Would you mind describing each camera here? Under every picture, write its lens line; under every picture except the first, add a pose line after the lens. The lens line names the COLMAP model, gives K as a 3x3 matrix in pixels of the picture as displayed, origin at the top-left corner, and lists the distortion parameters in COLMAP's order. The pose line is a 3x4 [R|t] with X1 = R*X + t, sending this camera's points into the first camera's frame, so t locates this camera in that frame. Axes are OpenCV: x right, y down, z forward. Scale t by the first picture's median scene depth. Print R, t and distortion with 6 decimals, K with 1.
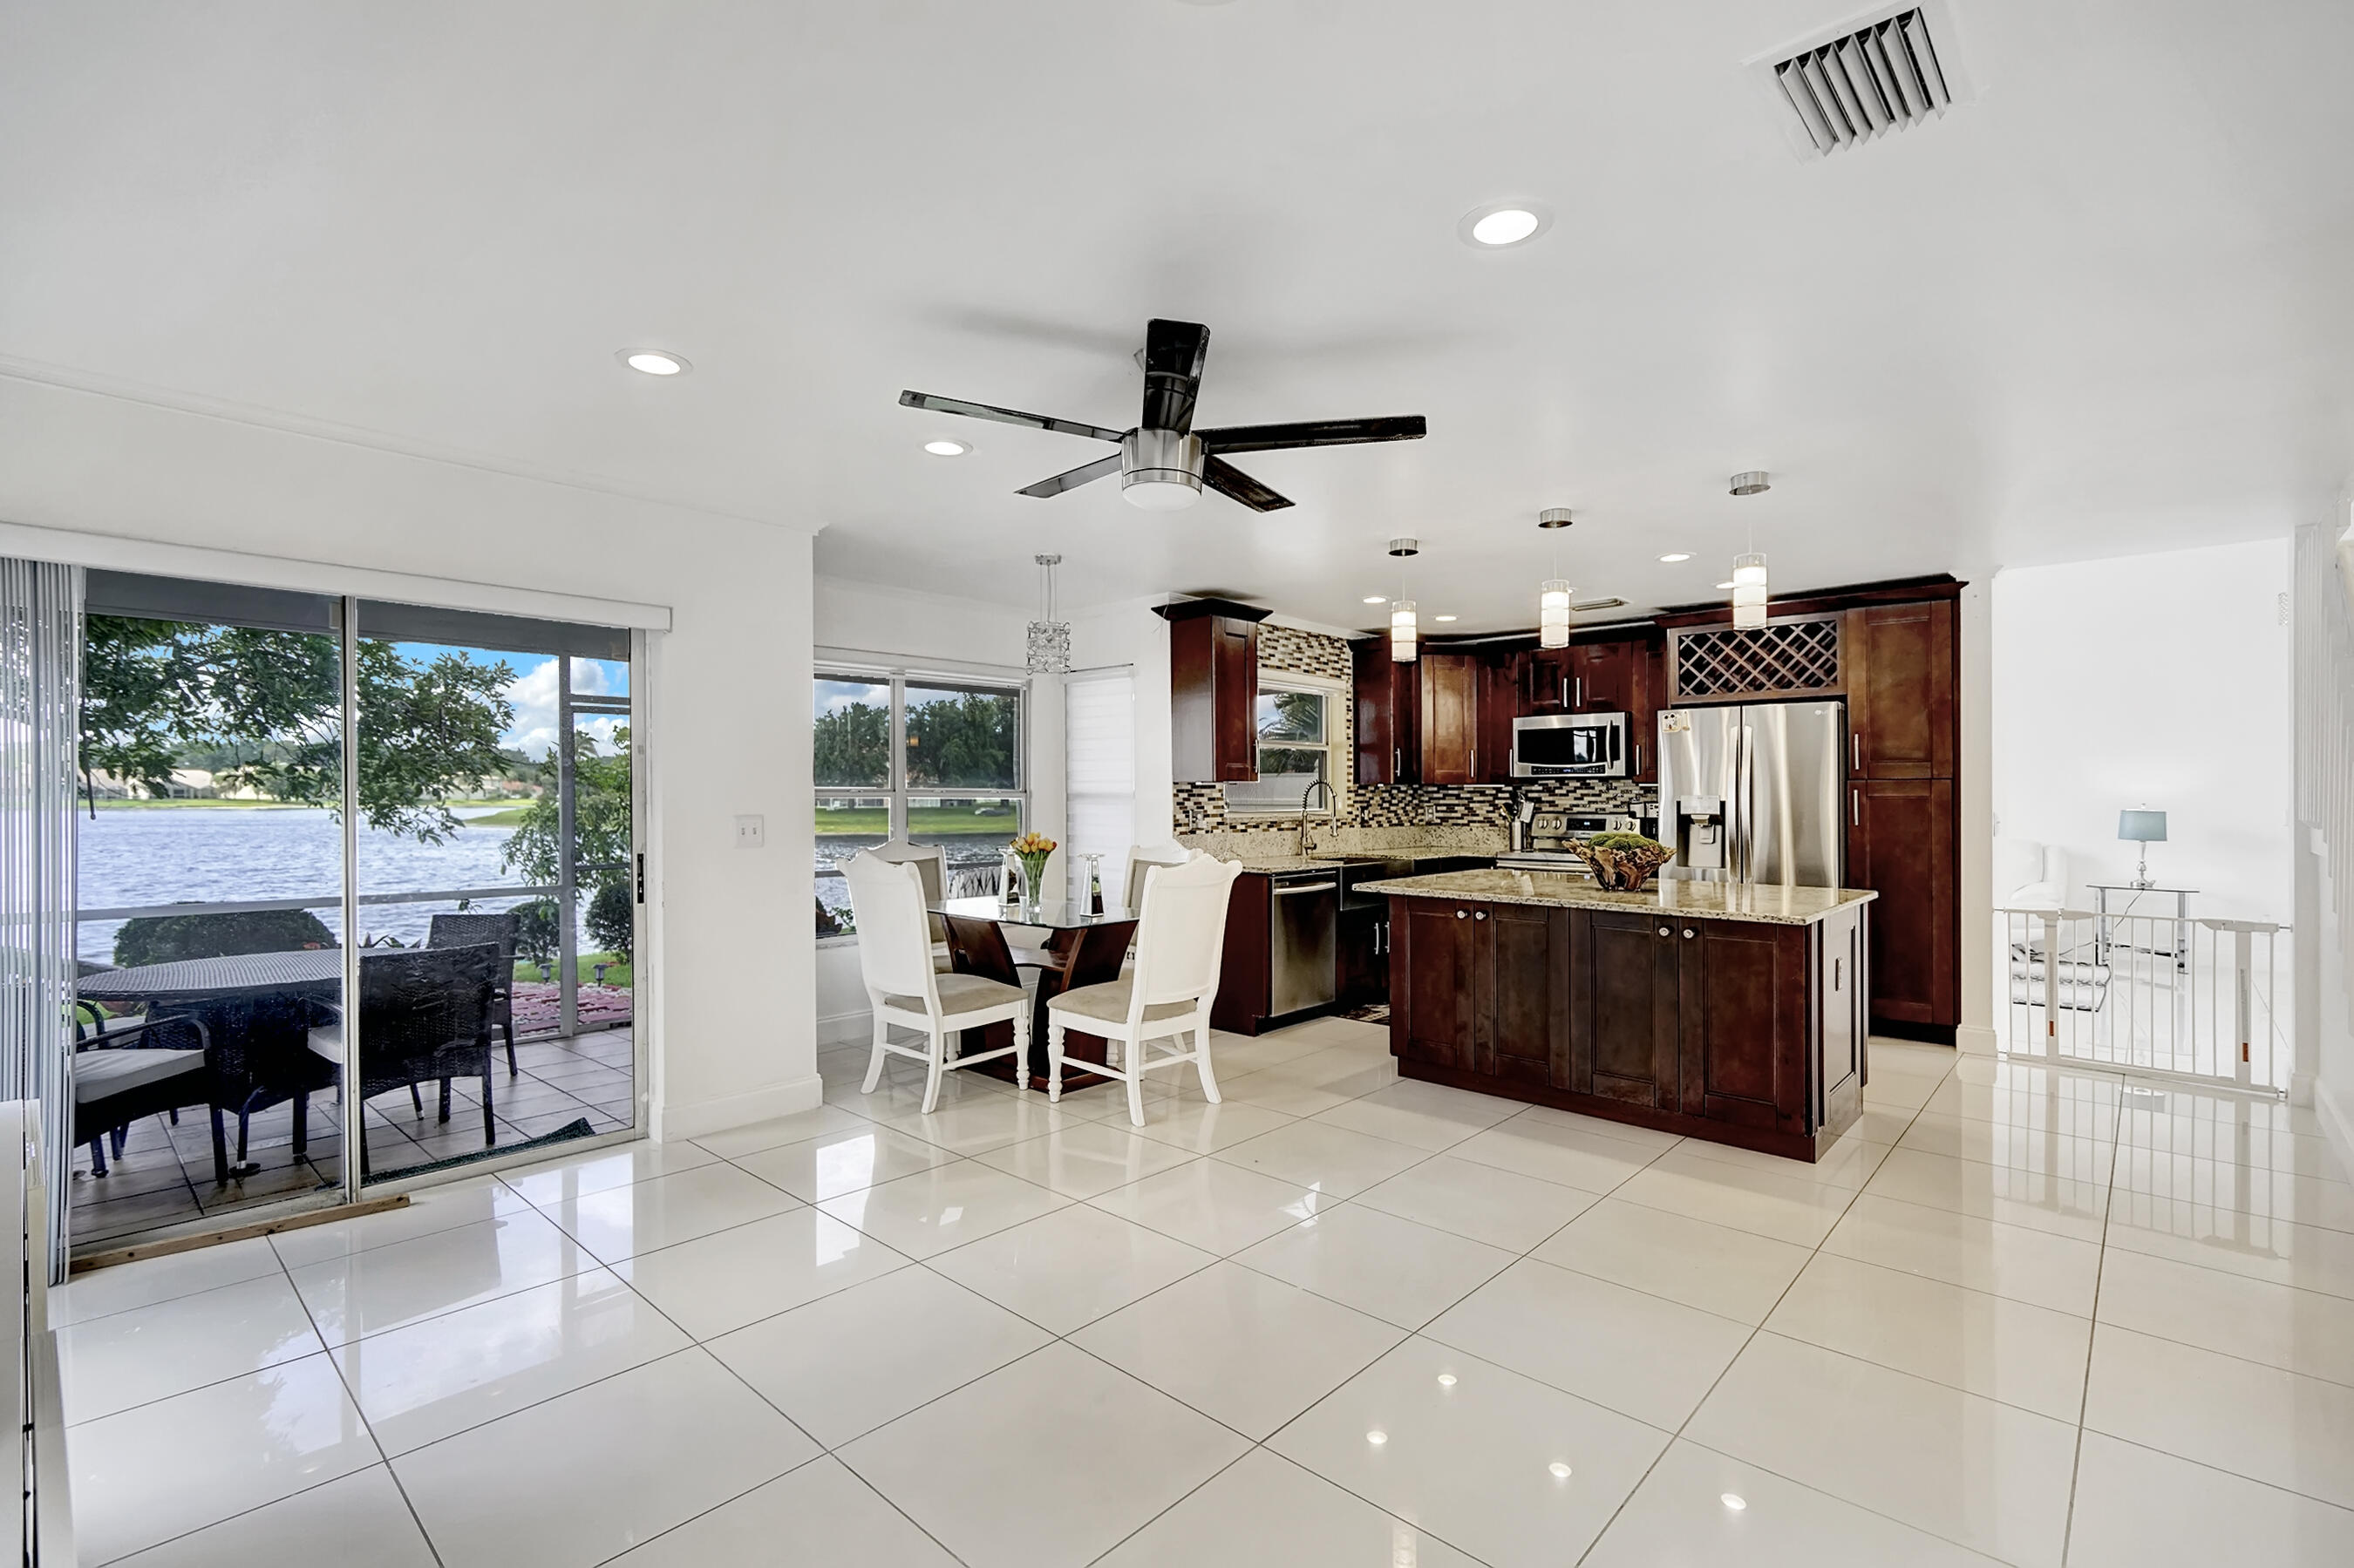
lens RADIAL K [[1084.8, 0, 1190.4], [0, 1084.8, 795.0], [0, 0, 1]] dist [-0.004783, 0.003064]
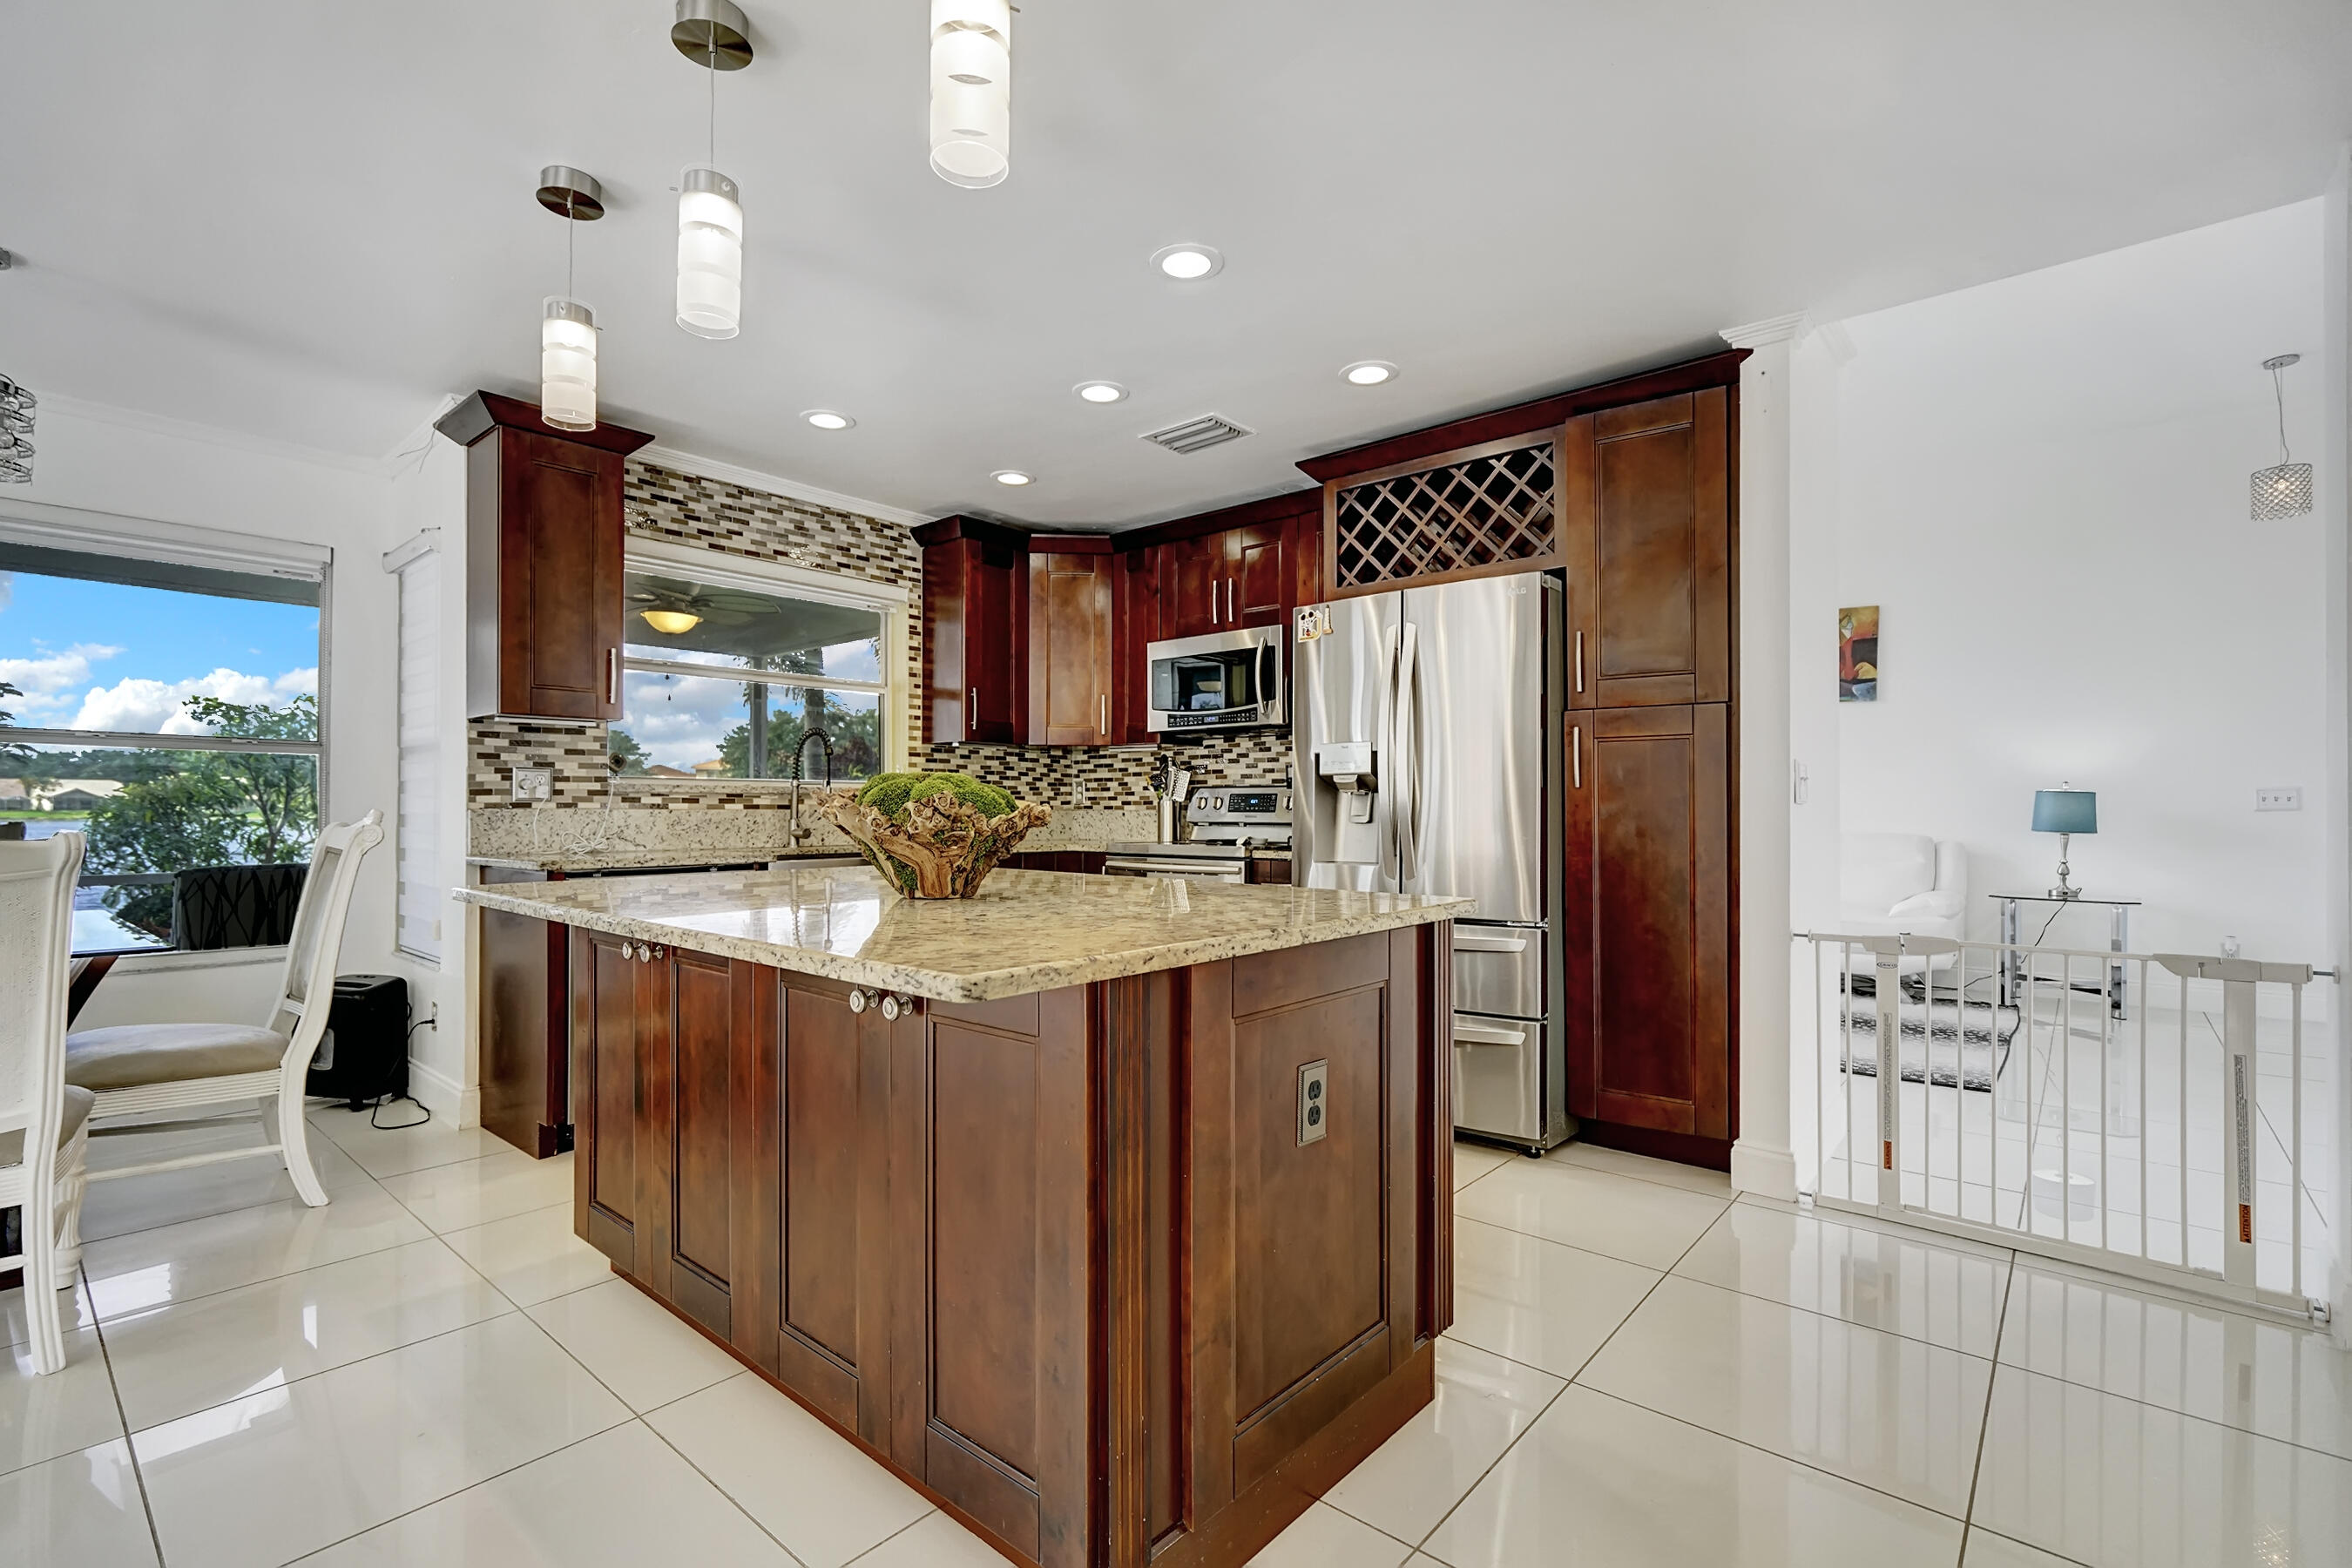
lens RADIAL K [[1084.0, 0, 1199.8], [0, 1084.0, 807.5], [0, 0, 1]] dist [-0.004783, 0.003064]
pose [[0.999201, 0.002712, 0.039869, 0.345873], [-0.002616, 0.999994, -0.002457, 0.035830], [-0.039875, 0.002350, 0.999202, 0.380768]]
